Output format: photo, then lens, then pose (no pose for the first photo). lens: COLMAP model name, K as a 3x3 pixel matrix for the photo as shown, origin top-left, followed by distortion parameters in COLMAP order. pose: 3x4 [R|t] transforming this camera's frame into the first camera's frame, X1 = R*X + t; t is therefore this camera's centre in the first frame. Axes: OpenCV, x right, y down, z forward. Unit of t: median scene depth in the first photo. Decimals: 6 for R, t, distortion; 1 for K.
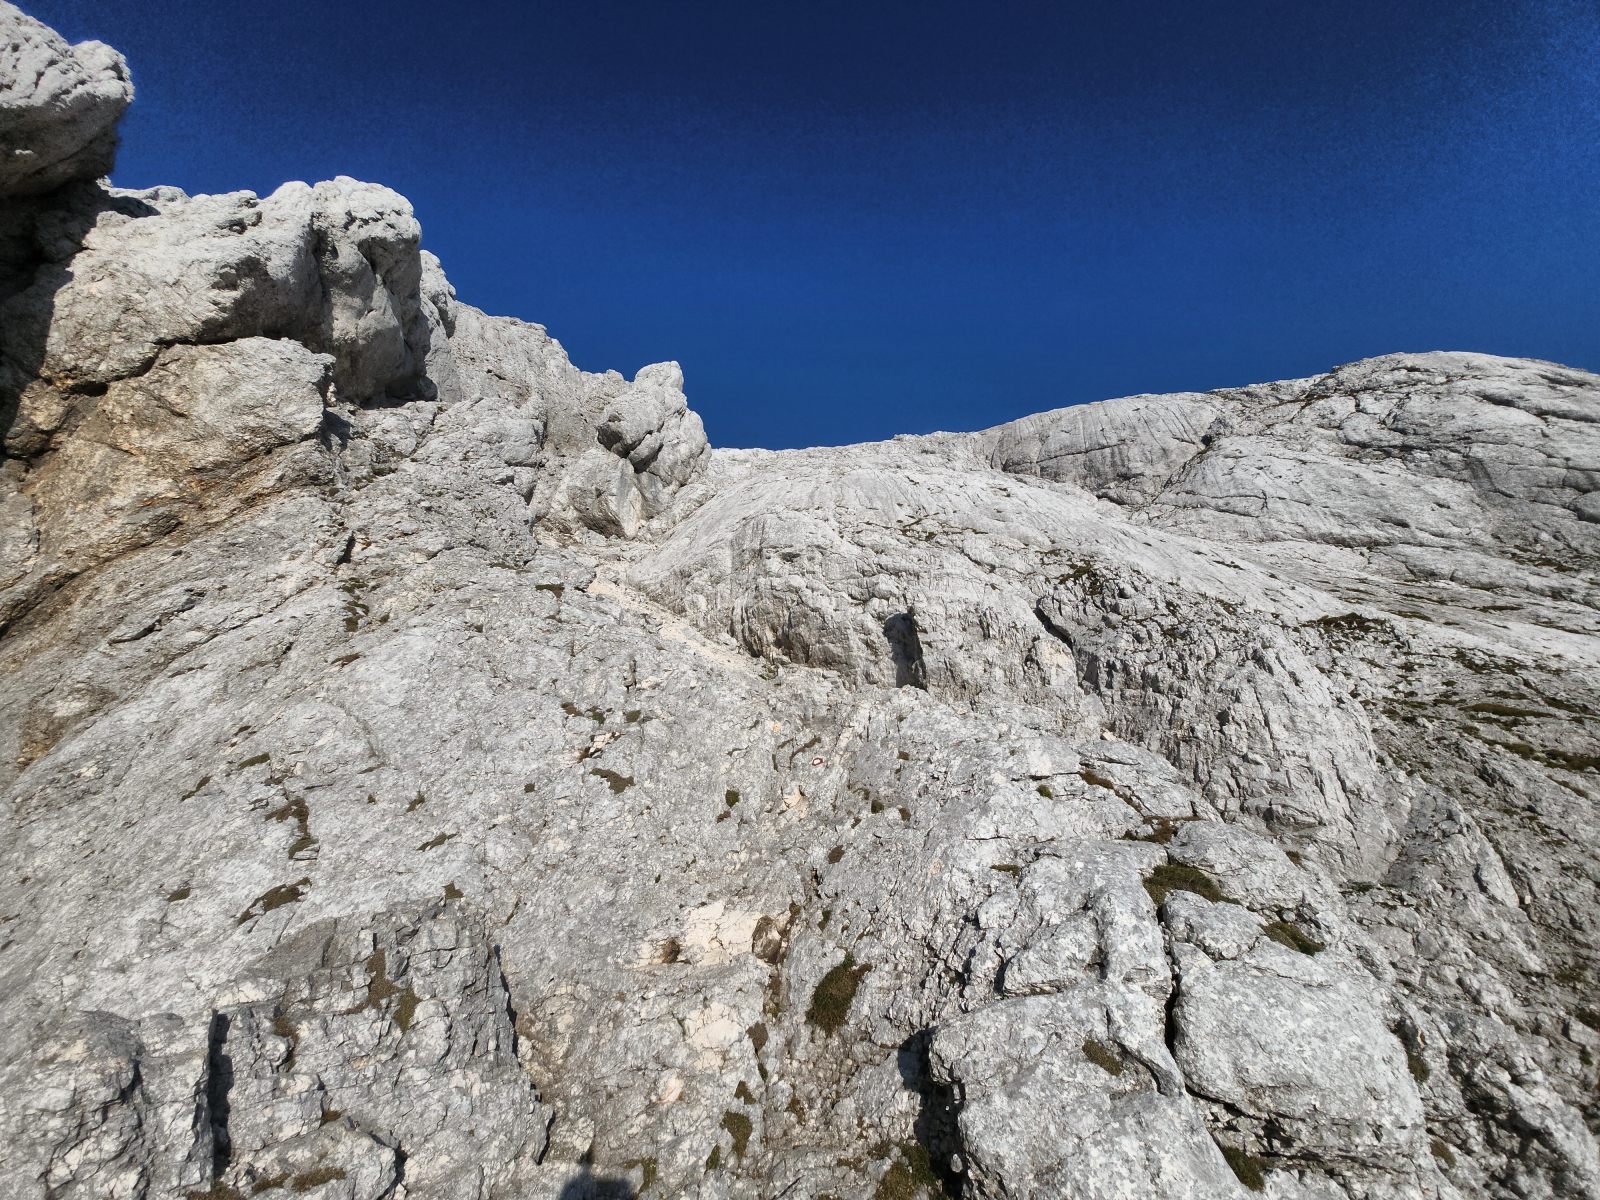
lens RADIAL K [[629.0, 0, 800.0], [0, 629.0, 600.0], [0, 0, 1]] dist [-0.000894, -0.010662]
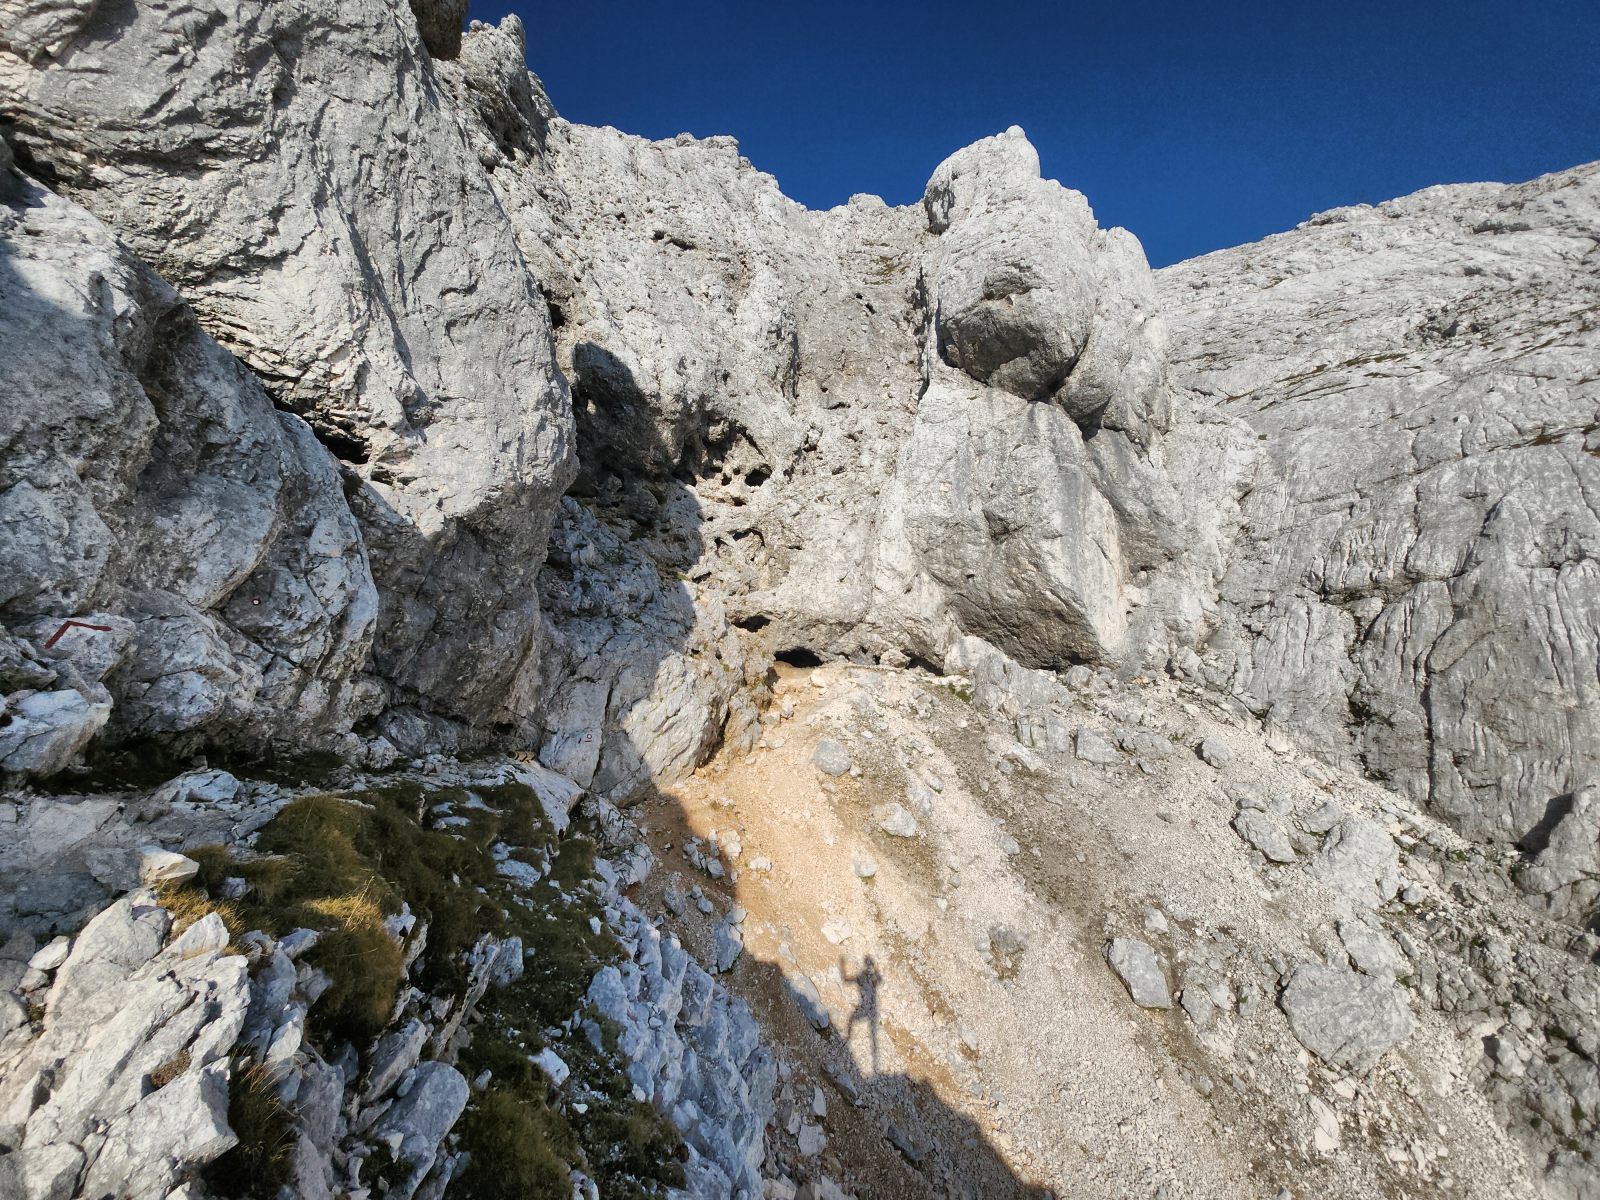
lens RADIAL K [[629.0, 0, 800.0], [0, 629.0, 600.0], [0, 0, 1]] dist [-0.000894, -0.010662]
pose [[0.947639, -0.068776, -0.311849, -0.307714], [0.131605, 0.973860, 0.185142, -0.202359], [0.290964, -0.216488, 0.931919, 0.617040]]
